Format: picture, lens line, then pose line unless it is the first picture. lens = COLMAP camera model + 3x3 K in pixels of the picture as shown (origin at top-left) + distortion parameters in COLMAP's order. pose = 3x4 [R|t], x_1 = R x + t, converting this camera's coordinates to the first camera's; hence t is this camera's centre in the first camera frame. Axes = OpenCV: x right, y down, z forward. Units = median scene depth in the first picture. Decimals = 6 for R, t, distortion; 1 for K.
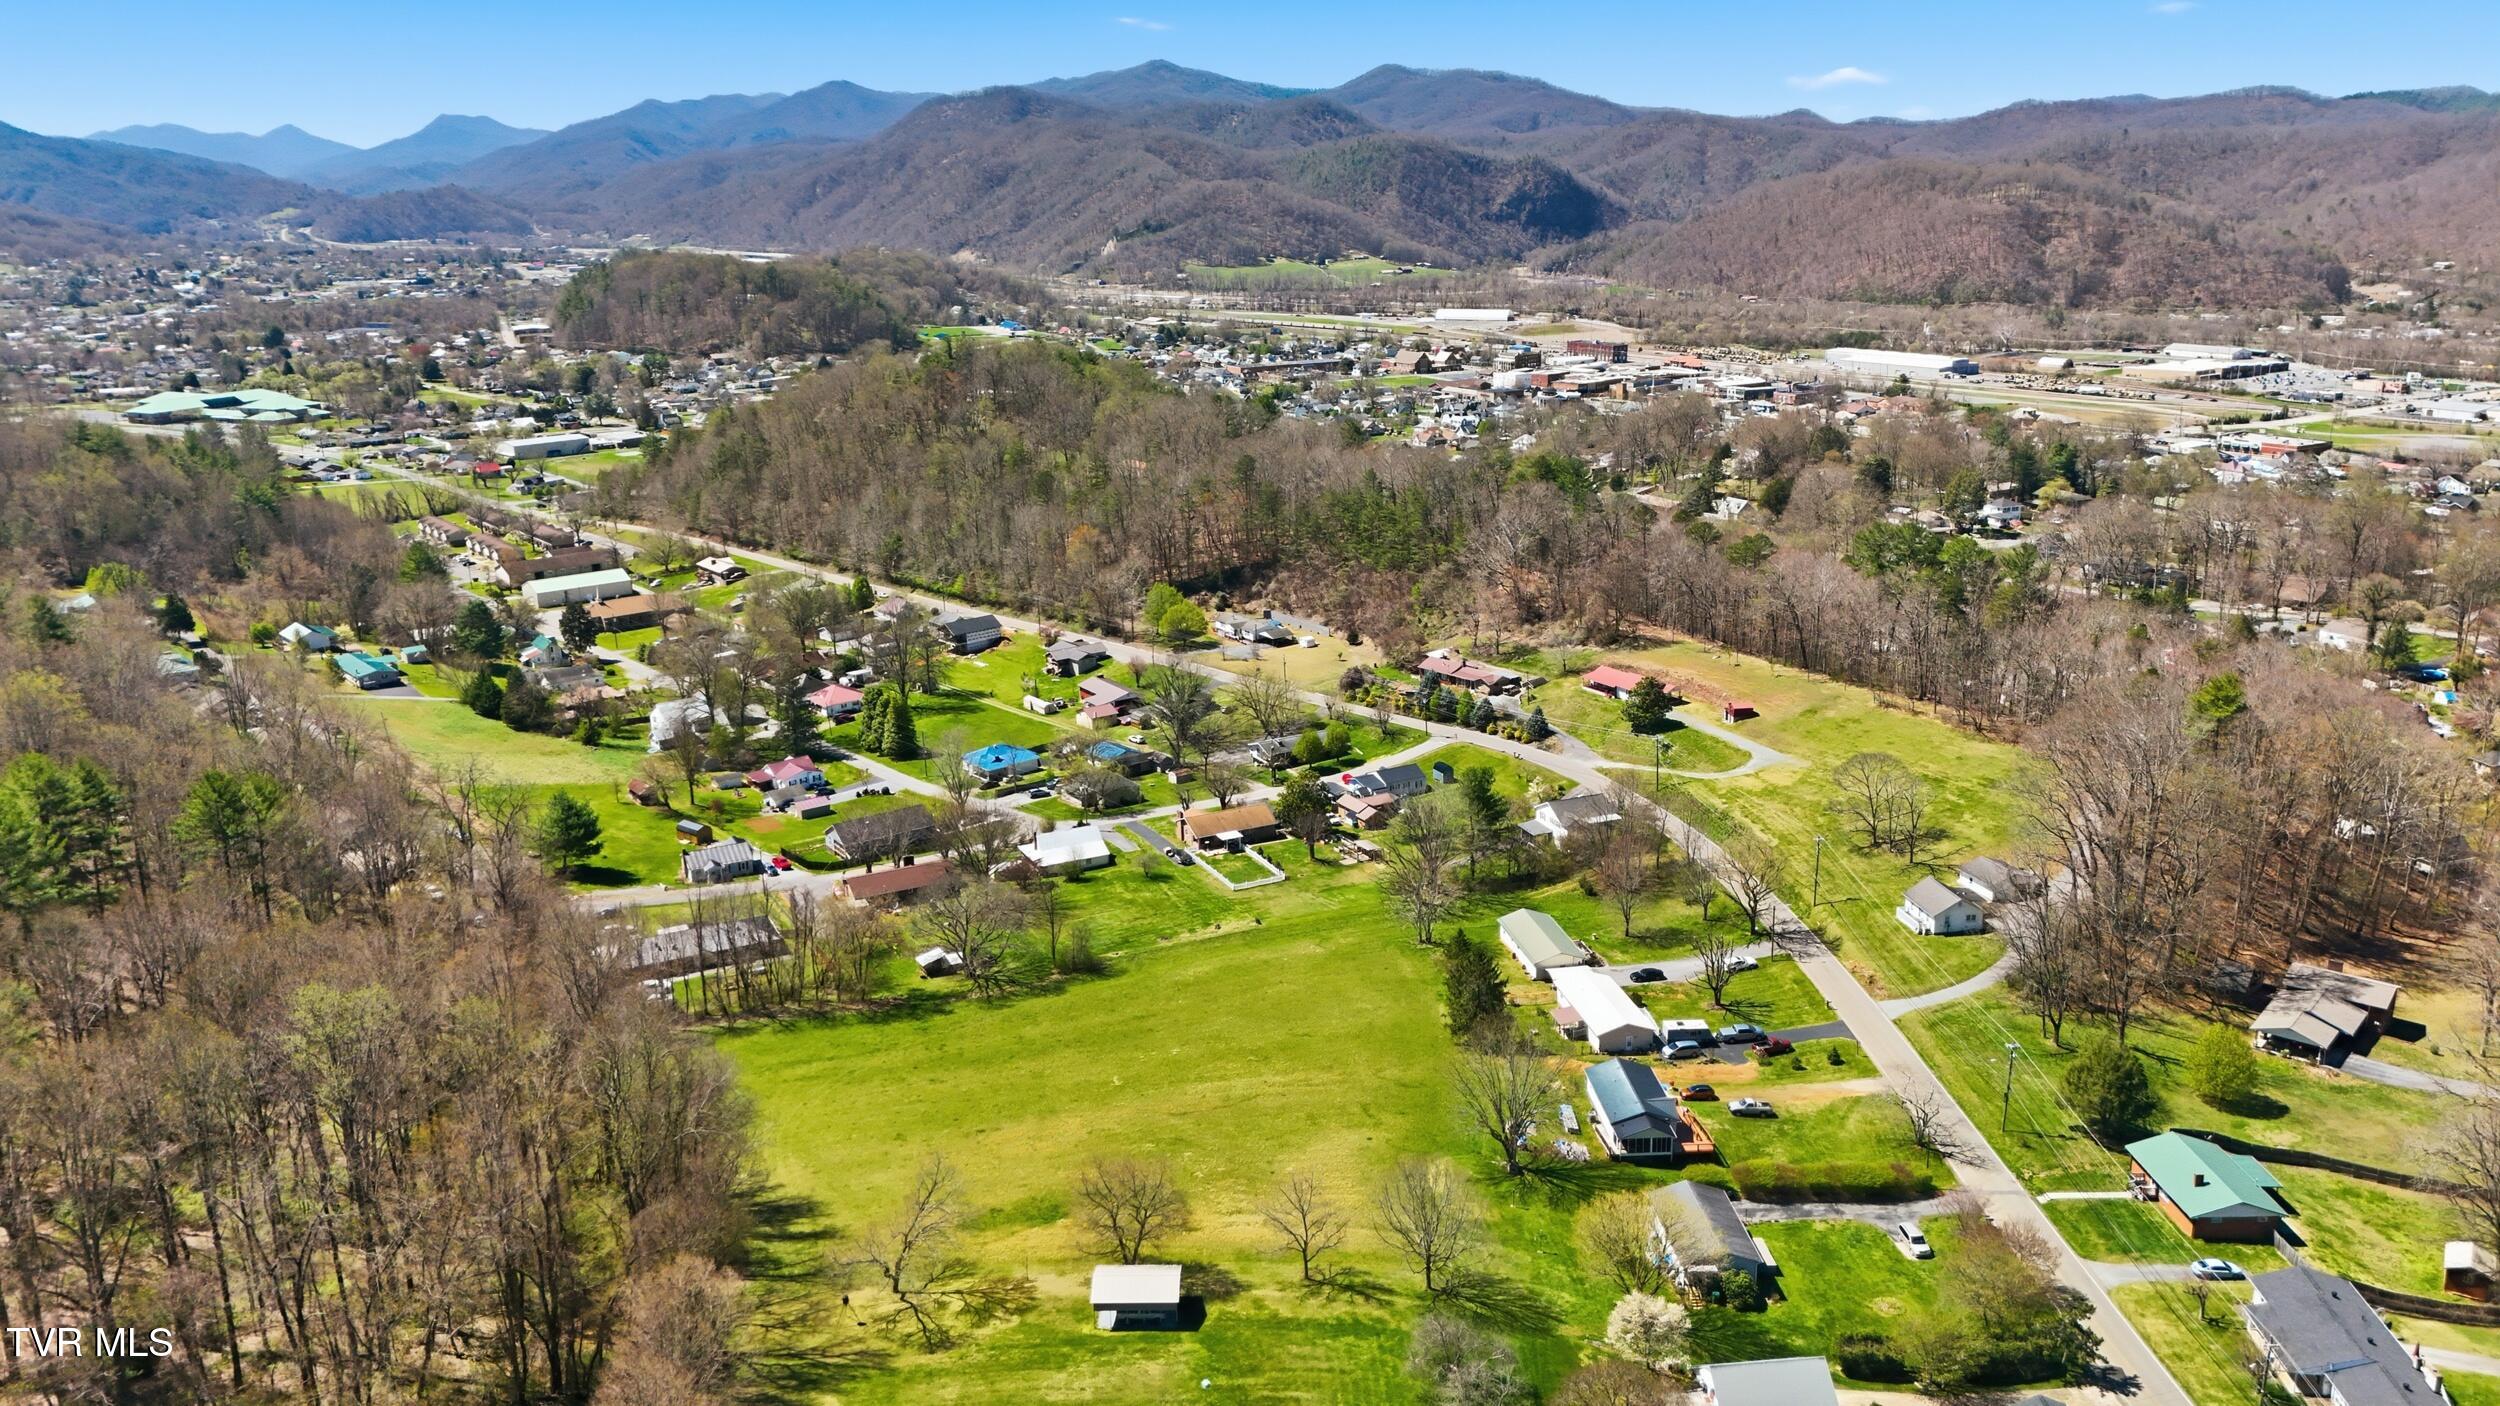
lens RADIAL K [[1821.5, 0, 1252.9], [0, 1821.5, 682.9], [0, 0, 1]] dist [0.079976, -0.070020]
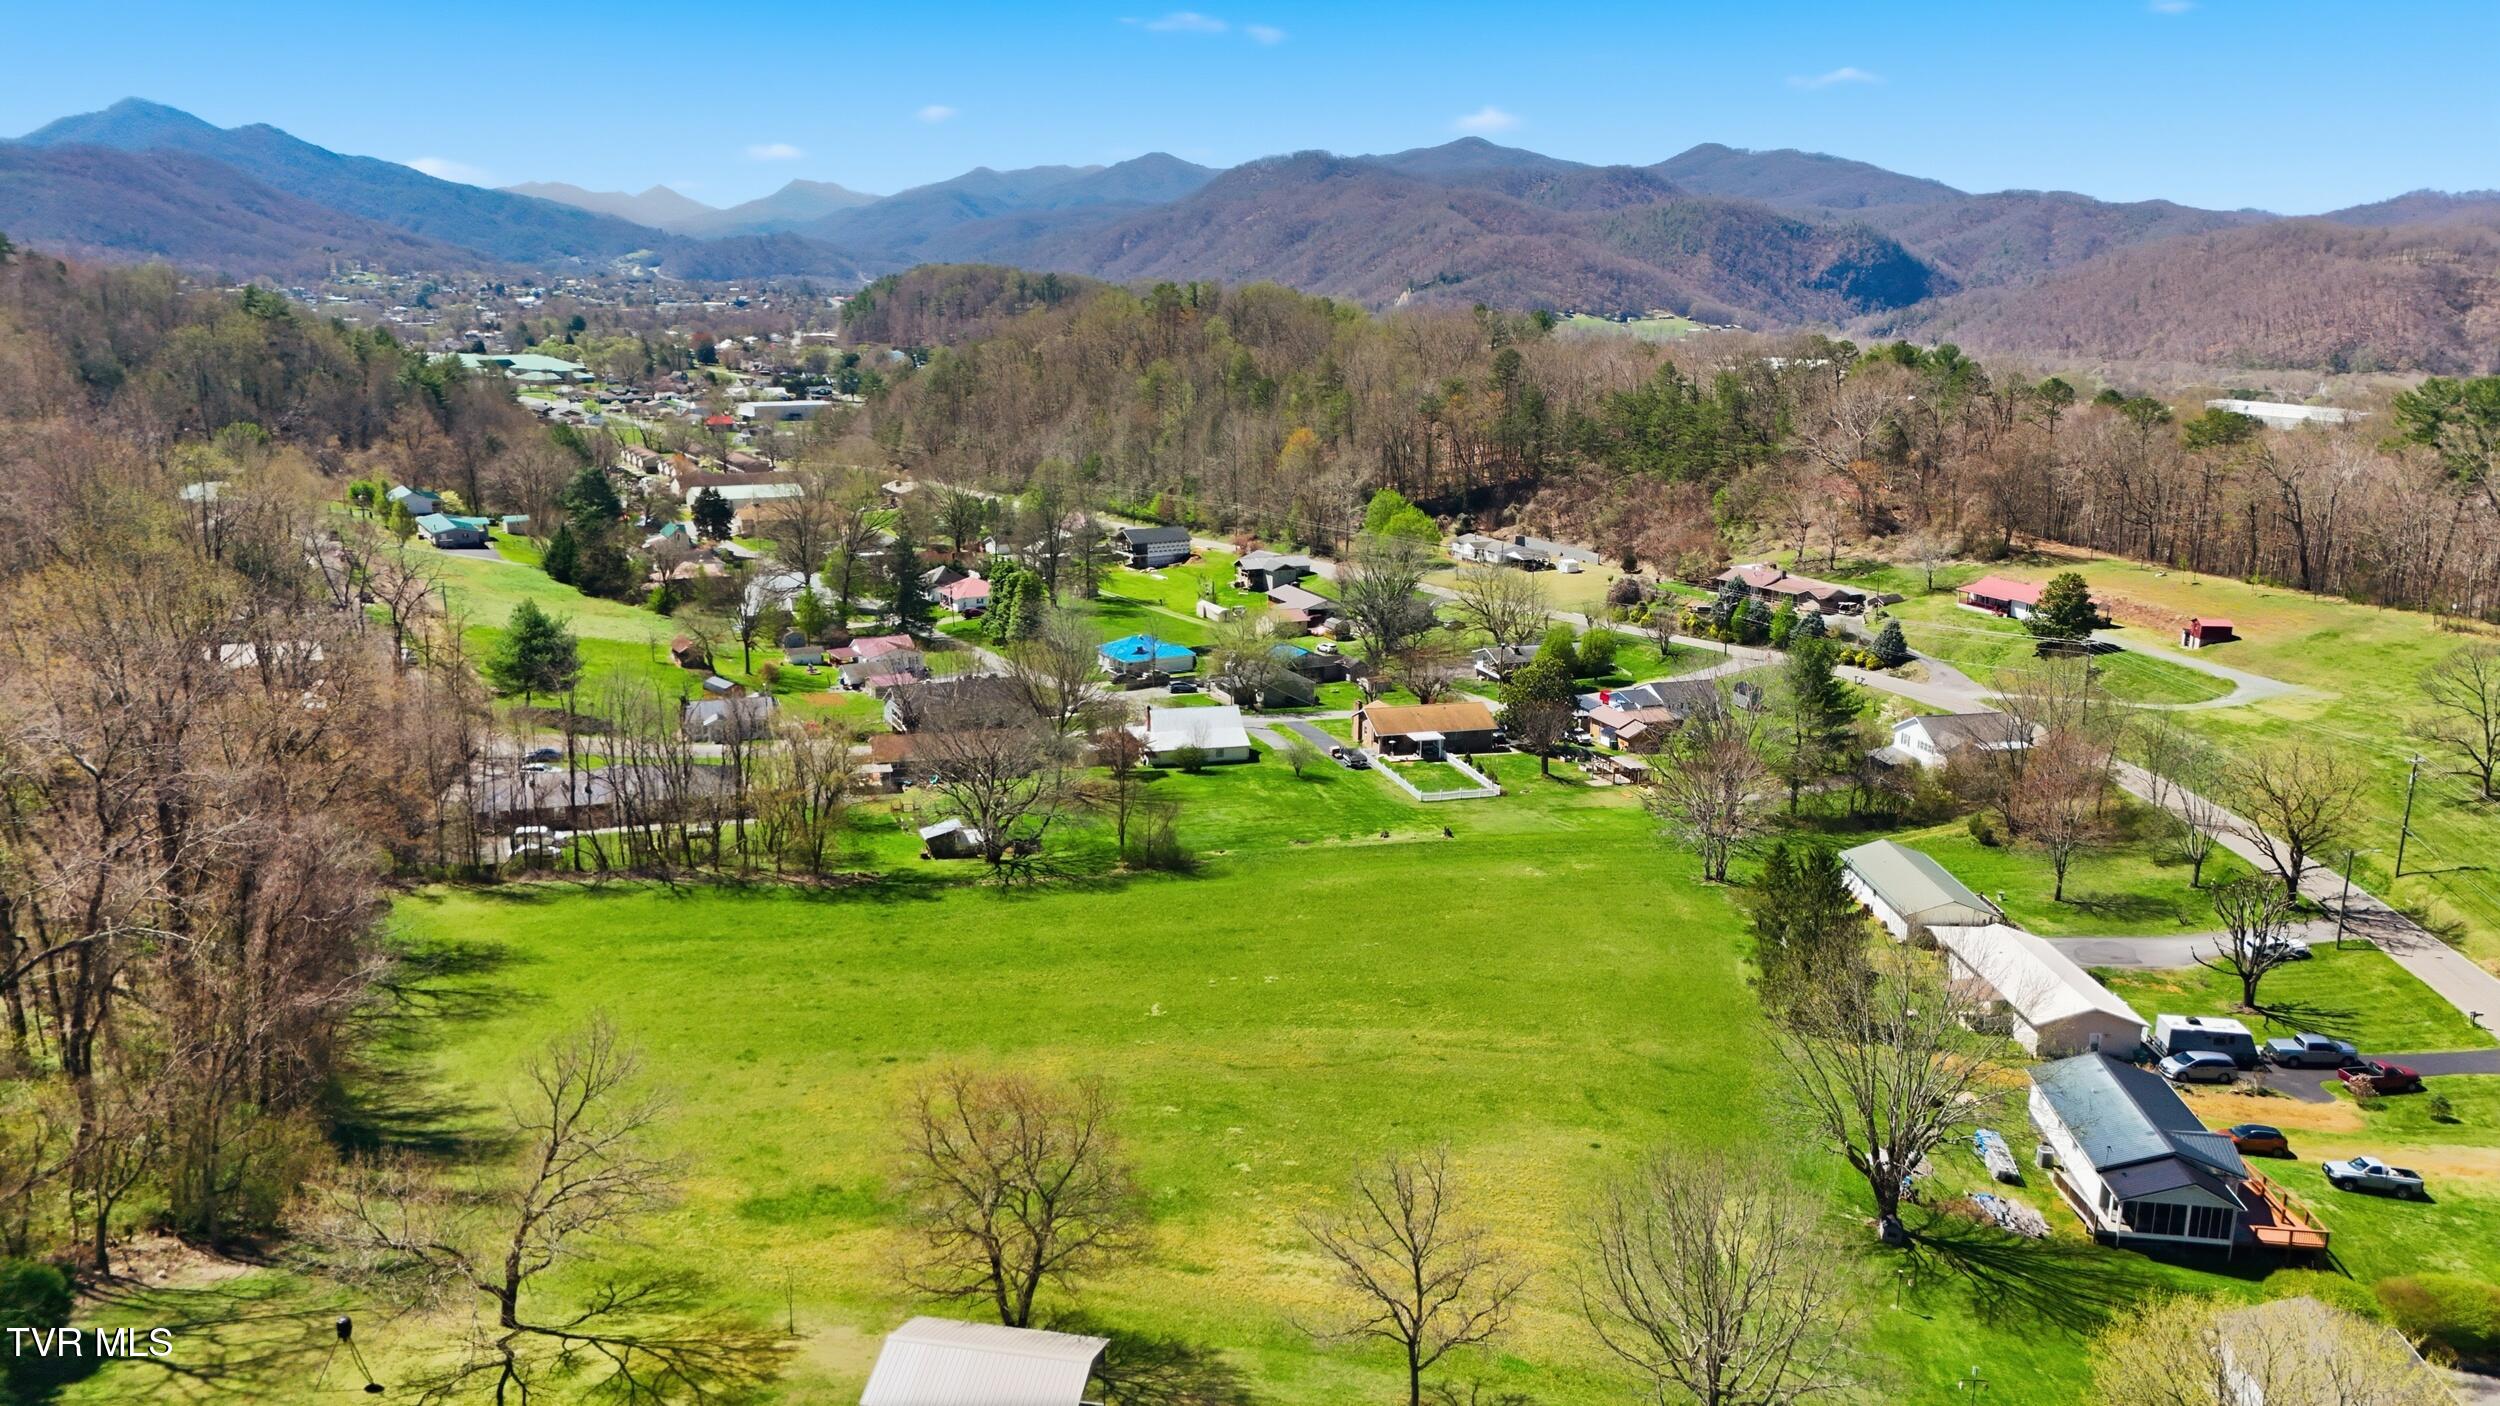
lens RADIAL K [[1821.5, 0, 1254.8], [0, 1821.5, 701.1], [0, 0, 1]] dist [0.079976, -0.070020]
pose [[0.986598, 0.071125, -0.146855, 0.020519], [-0.075899, 0.996746, -0.027156, 0.082448], [0.144445, 0.037939, 0.988785, 0.266758]]
